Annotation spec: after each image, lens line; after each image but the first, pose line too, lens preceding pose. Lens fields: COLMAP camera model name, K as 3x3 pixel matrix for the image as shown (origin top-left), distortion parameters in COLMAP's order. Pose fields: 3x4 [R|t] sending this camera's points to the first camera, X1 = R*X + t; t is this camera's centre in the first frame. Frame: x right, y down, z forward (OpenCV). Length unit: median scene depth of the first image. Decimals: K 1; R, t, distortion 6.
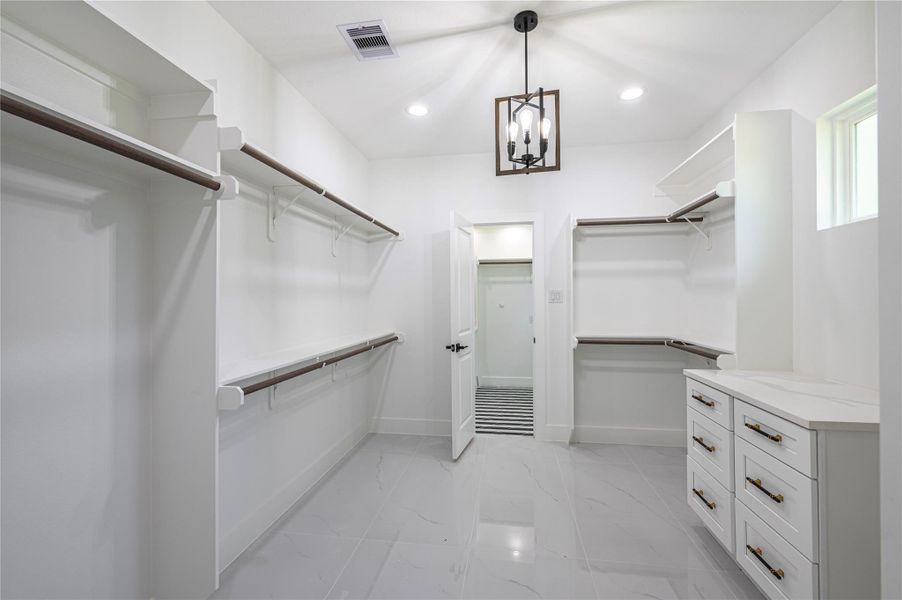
lens RADIAL K [[391.5, 0, 451.0], [0, 391.5, 300.0], [0, 0, 1]] dist [-0.000635, -0.000199]
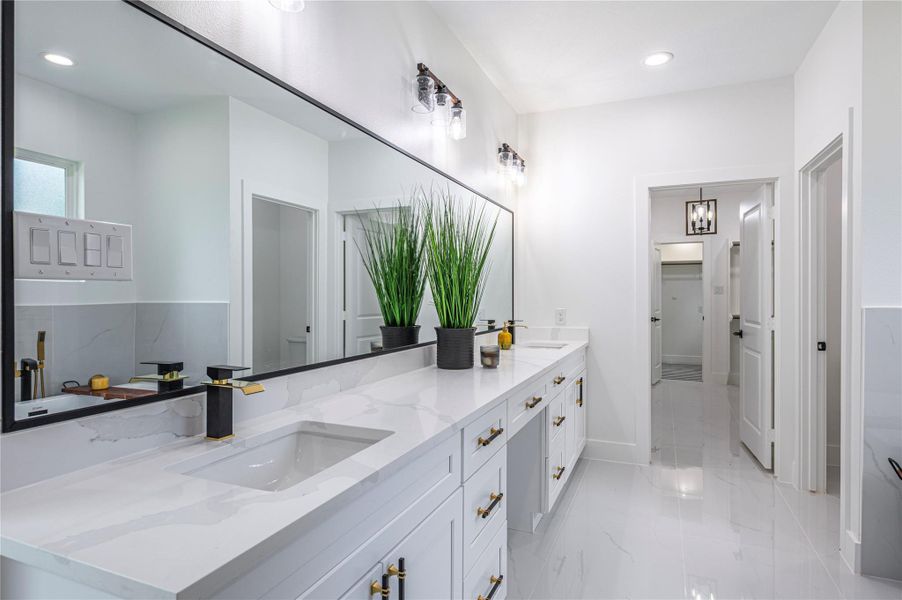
lens RADIAL K [[507.4, 0, 451.0], [0, 507.4, 300.0], [0, 0, 1]] dist [0.000538, -0.000111]
pose [[0.968636, 0.007325, -0.248377, -0.274846], [-0.005967, 0.999963, 0.006219, 0.026995], [0.248414, -0.004542, 0.968643, -1.276683]]
